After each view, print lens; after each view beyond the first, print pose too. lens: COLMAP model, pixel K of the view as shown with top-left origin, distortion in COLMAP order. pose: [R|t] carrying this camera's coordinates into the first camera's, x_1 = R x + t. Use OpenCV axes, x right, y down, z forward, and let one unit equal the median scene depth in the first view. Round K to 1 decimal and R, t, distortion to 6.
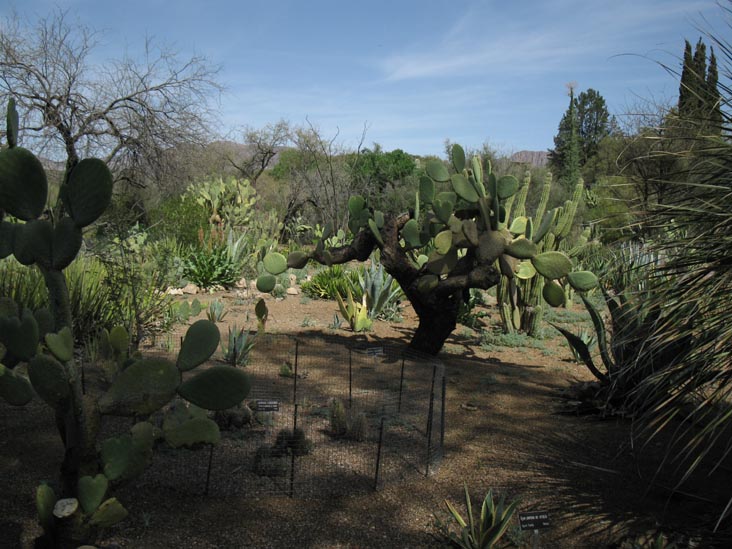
lens RADIAL K [[773.9, 0, 366.0], [0, 773.9, 274.5], [0, 0, 1]] dist [-0.190806, 0.187977]
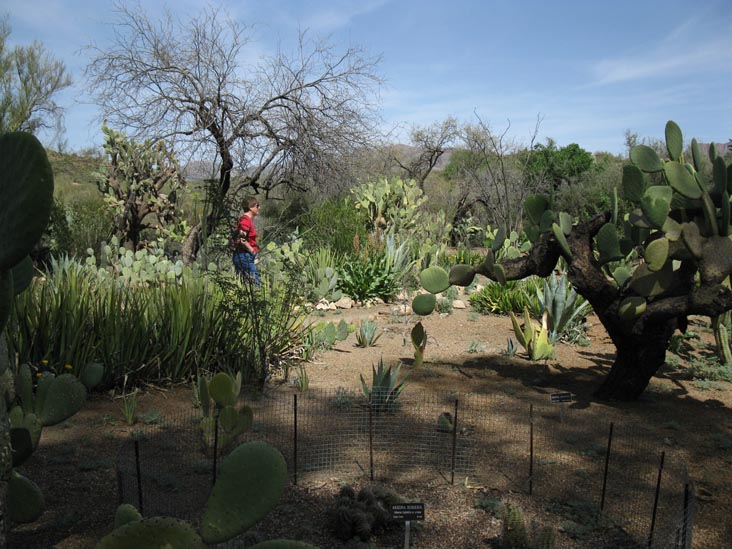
lens RADIAL K [[773.9, 0, 366.0], [0, 773.9, 274.5], [0, 0, 1]] dist [-0.190806, 0.187977]
pose [[0.975391, -0.008590, -0.220316, -0.004653], [0.008499, 0.999963, -0.001359, -0.010162], [0.220320, -0.000547, 0.975428, 0.102140]]
